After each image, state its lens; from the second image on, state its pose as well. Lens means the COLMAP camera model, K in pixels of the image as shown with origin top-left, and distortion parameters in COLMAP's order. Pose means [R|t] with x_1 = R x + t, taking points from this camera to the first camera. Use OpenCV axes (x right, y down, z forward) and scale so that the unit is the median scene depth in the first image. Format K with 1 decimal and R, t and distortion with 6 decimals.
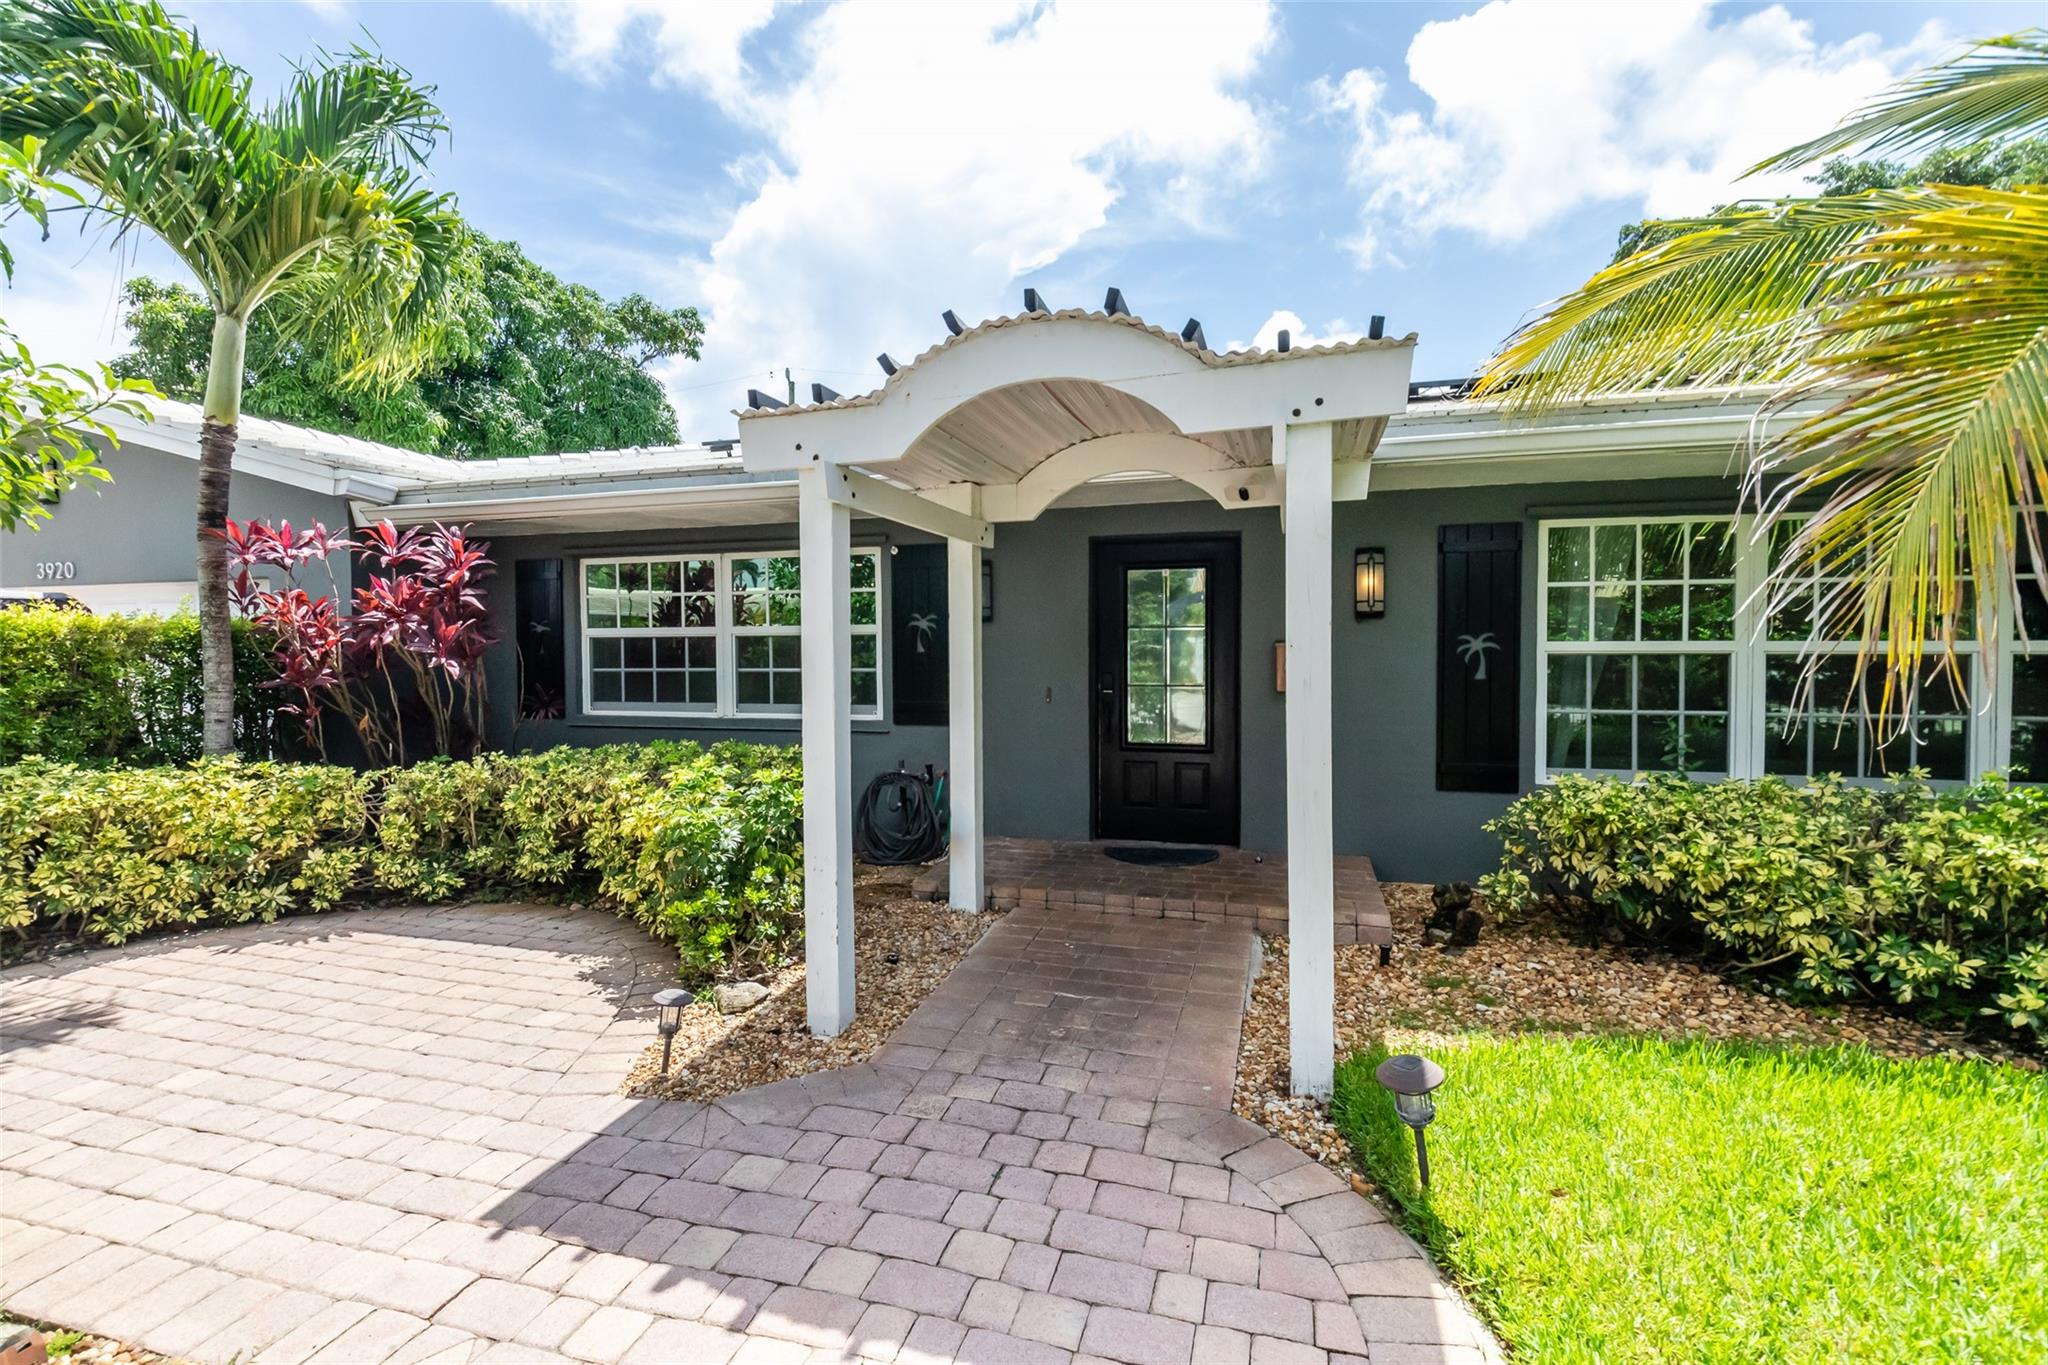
lens RADIAL K [[955.4, 0, 1014.4], [0, 955.4, 667.7], [0, 0, 1]] dist [-0.005744, -0.000013]
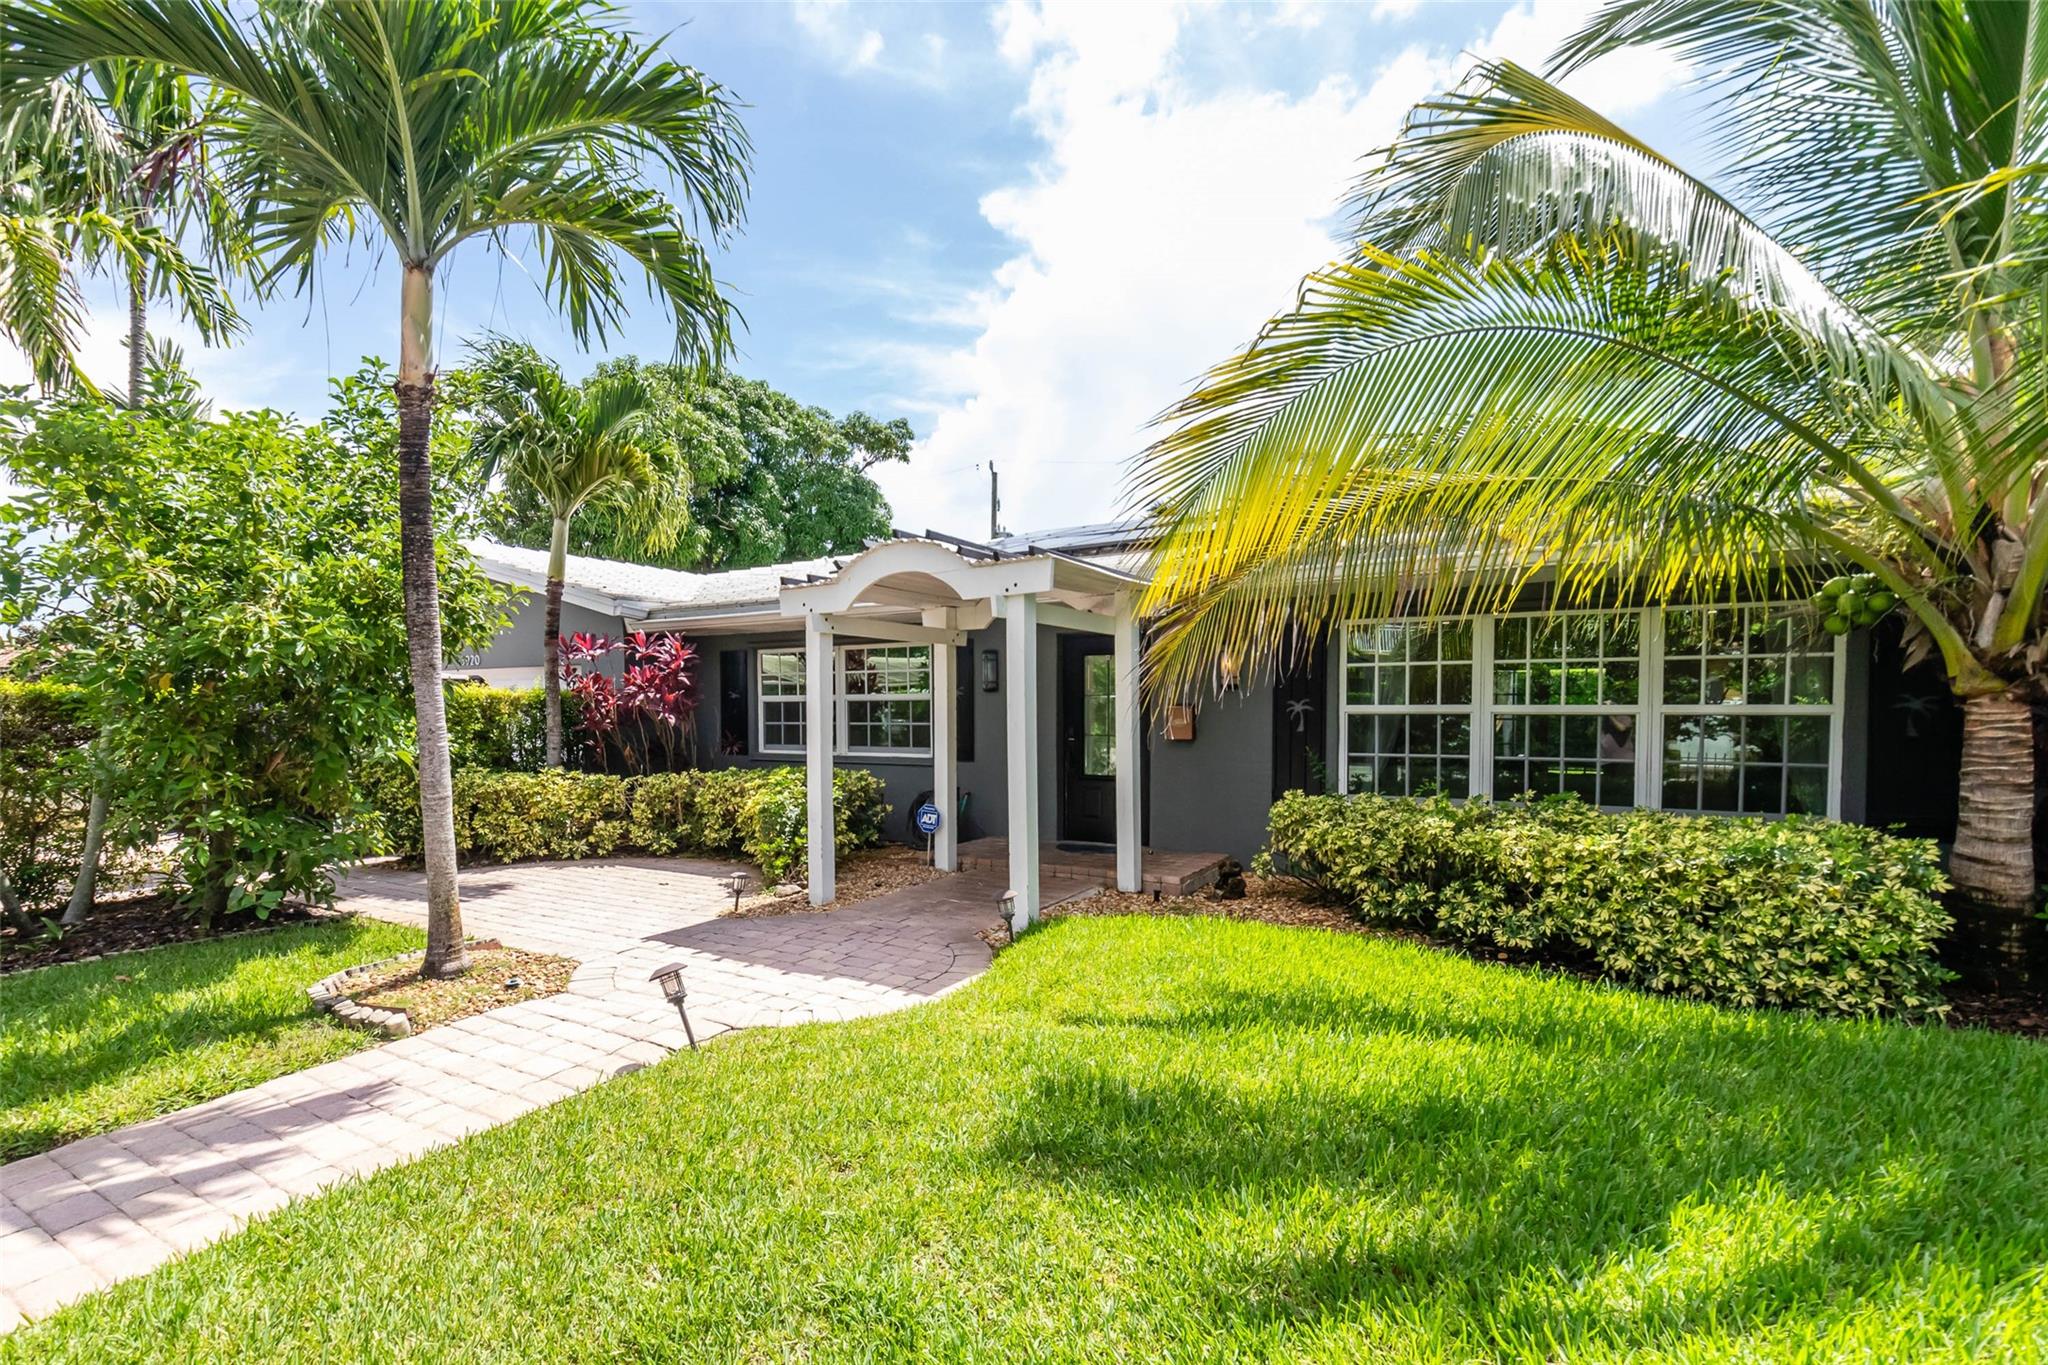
lens RADIAL K [[999.0, 0, 1024.0], [0, 999.0, 741.5], [0, 0, 1]] dist [-0.000098, -0.000214]
pose [[0.966756, 0.011157, -0.255456, 0.502142], [-0.009381, 0.999923, 0.008166, 0.020327], [0.255528, -0.005498, 0.966786, -0.595754]]
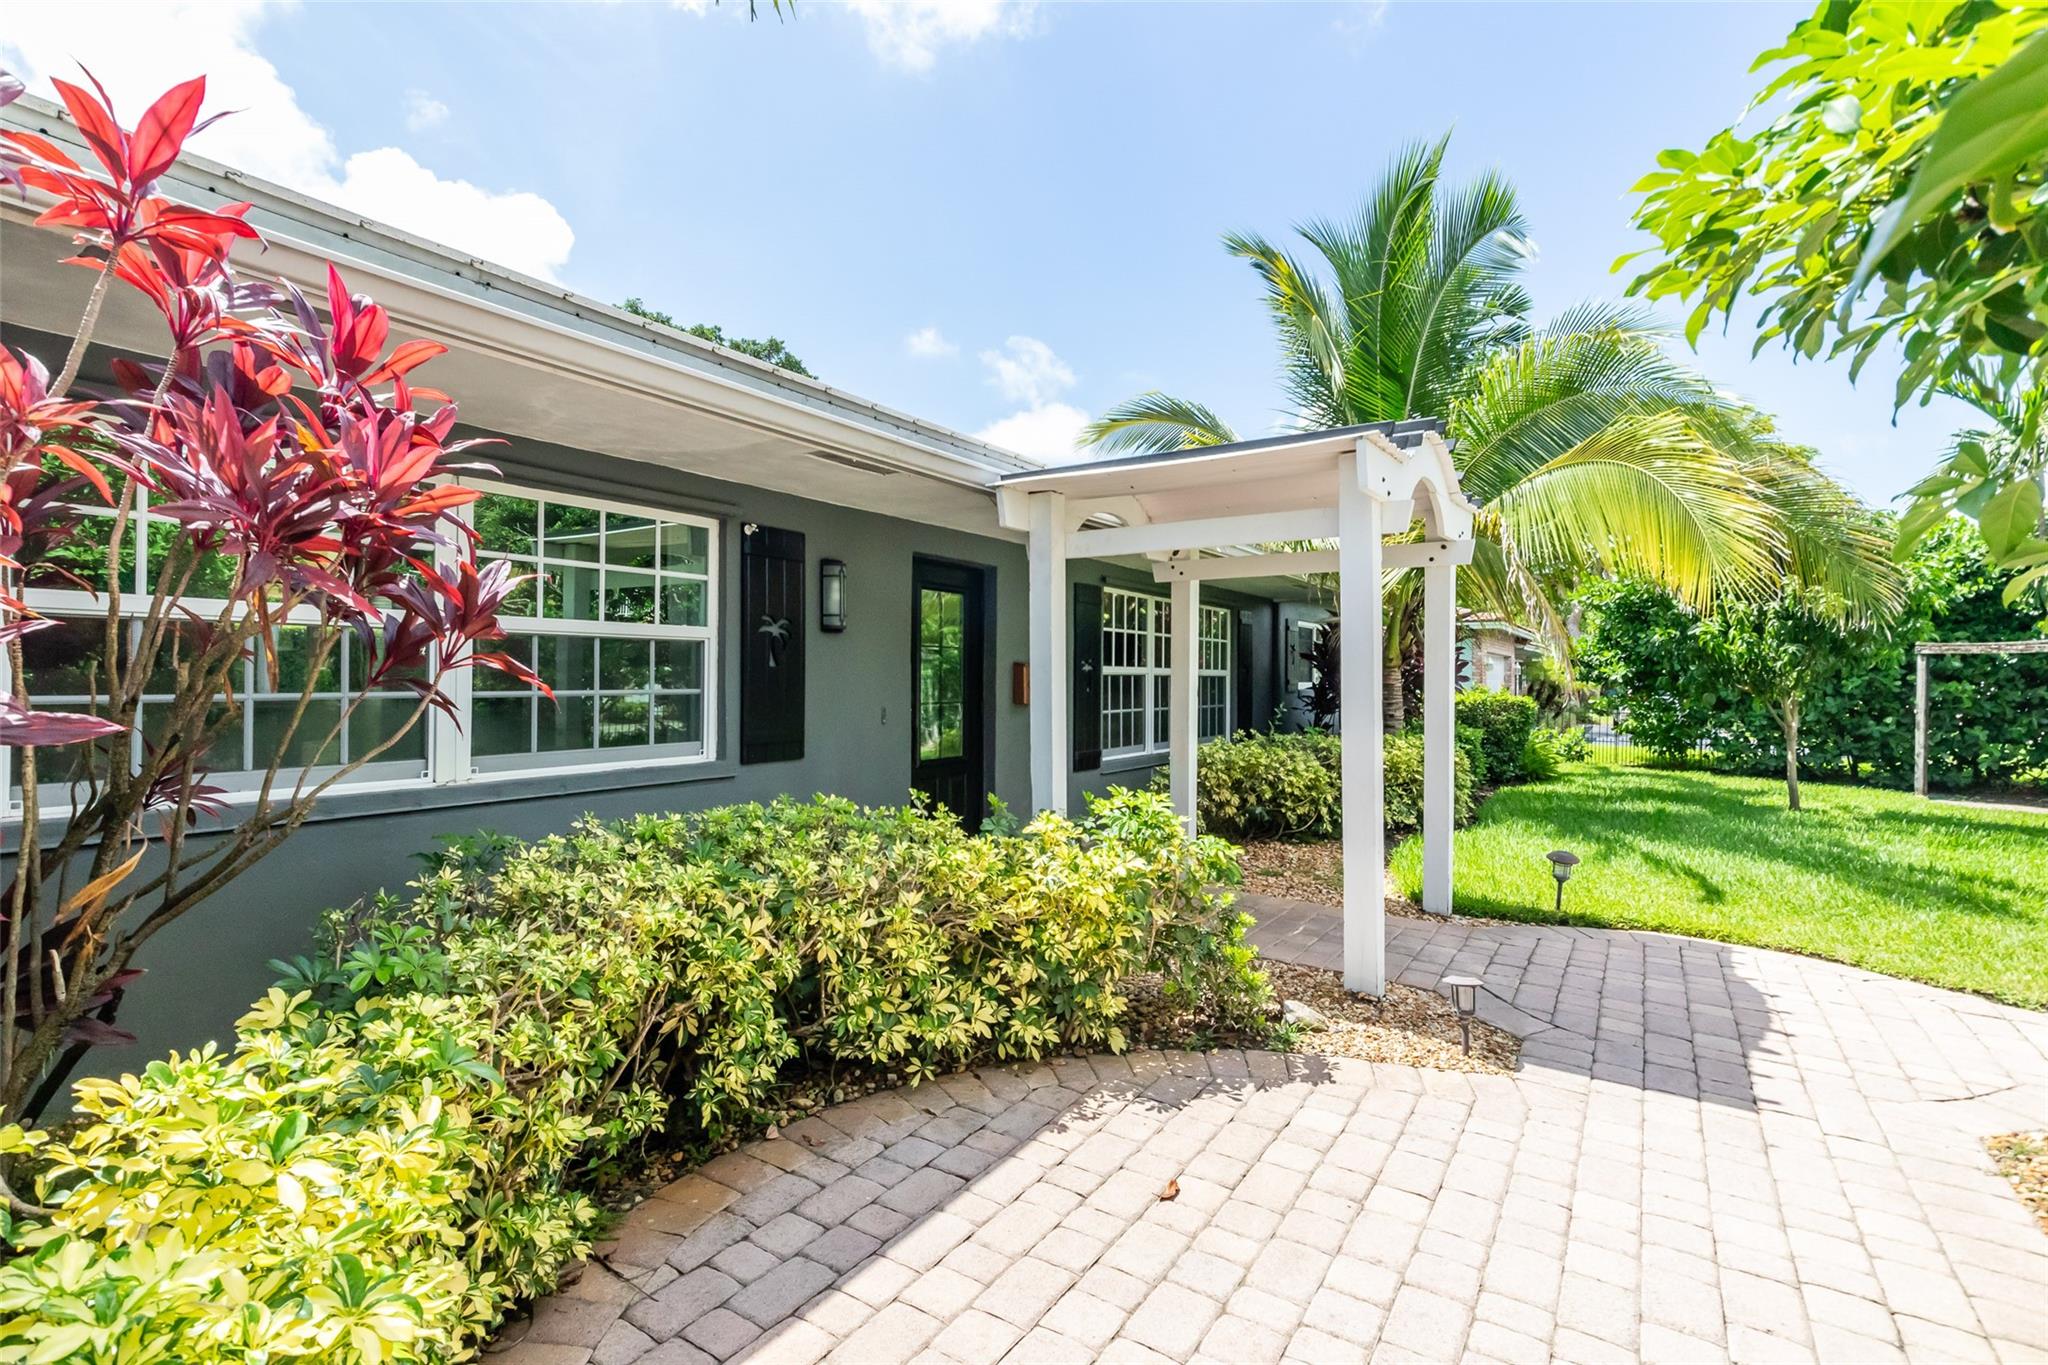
lens RADIAL K [[955.4, 0, 1014.4], [0, 955.4, 667.7], [0, 0, 1]] dist [-0.005744, -0.000013]
pose [[0.288268, 0.017829, 0.957384, -0.972660], [0.020588, 0.999480, -0.024813, 0.009155], [-0.957329, 0.026863, 0.287751, 0.742606]]
